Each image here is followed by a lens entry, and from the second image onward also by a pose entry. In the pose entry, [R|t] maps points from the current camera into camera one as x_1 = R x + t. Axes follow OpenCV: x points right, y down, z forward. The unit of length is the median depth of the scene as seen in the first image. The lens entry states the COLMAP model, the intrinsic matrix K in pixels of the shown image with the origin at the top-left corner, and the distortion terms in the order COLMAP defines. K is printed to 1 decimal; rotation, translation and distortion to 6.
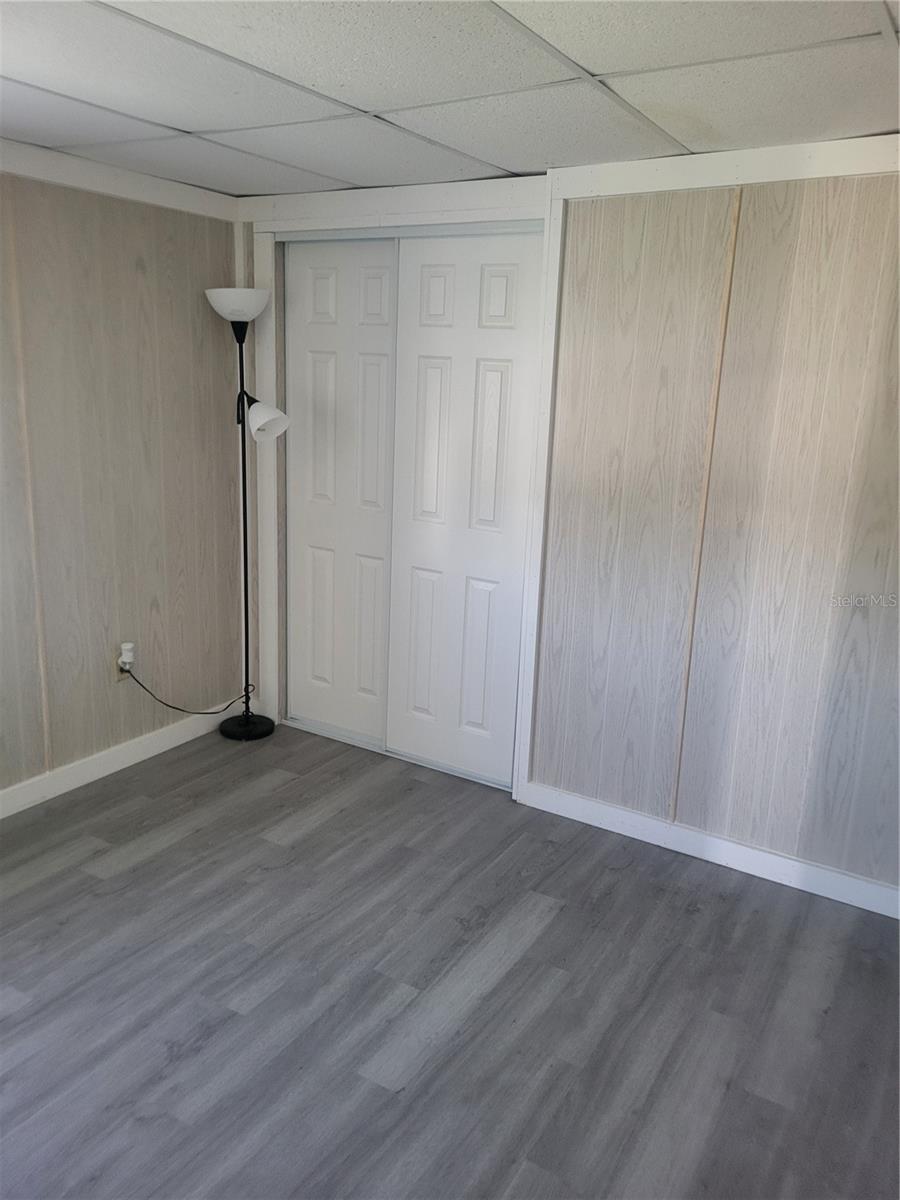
lens RADIAL K [[915.1, 0, 472.4], [0, 915.1, 611.2], [0, 0, 1]] dist [0.052577, -0.041383]
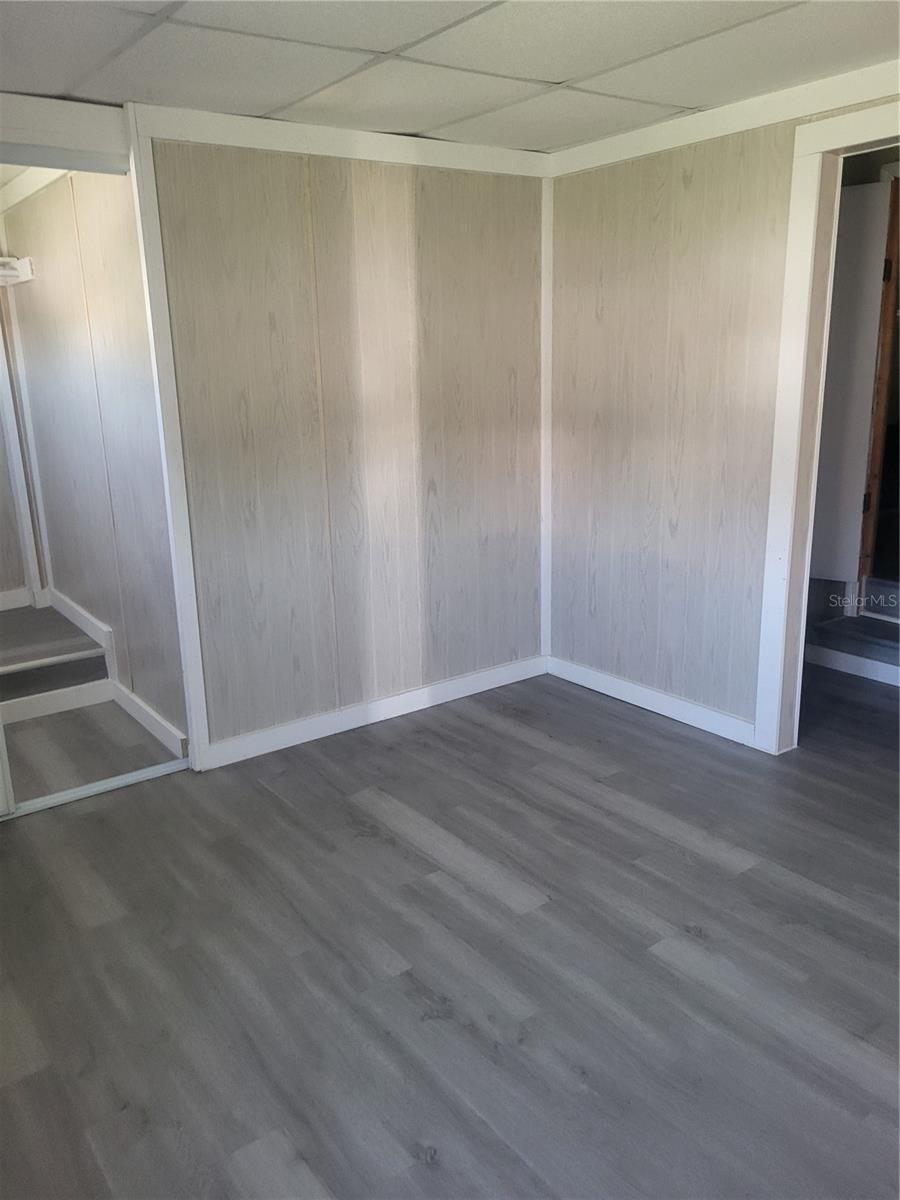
lens RADIAL K [[926.2, 0, 450.0], [0, 926.2, 600.0], [0, 0, 1]] dist [0.058837, -0.001831]
pose [[0.389820, -0.280134, 0.877249, -0.872672], [0.279549, 0.943653, 0.177117, -0.085071], [-0.877435, 0.176190, 0.446166, 0.395800]]
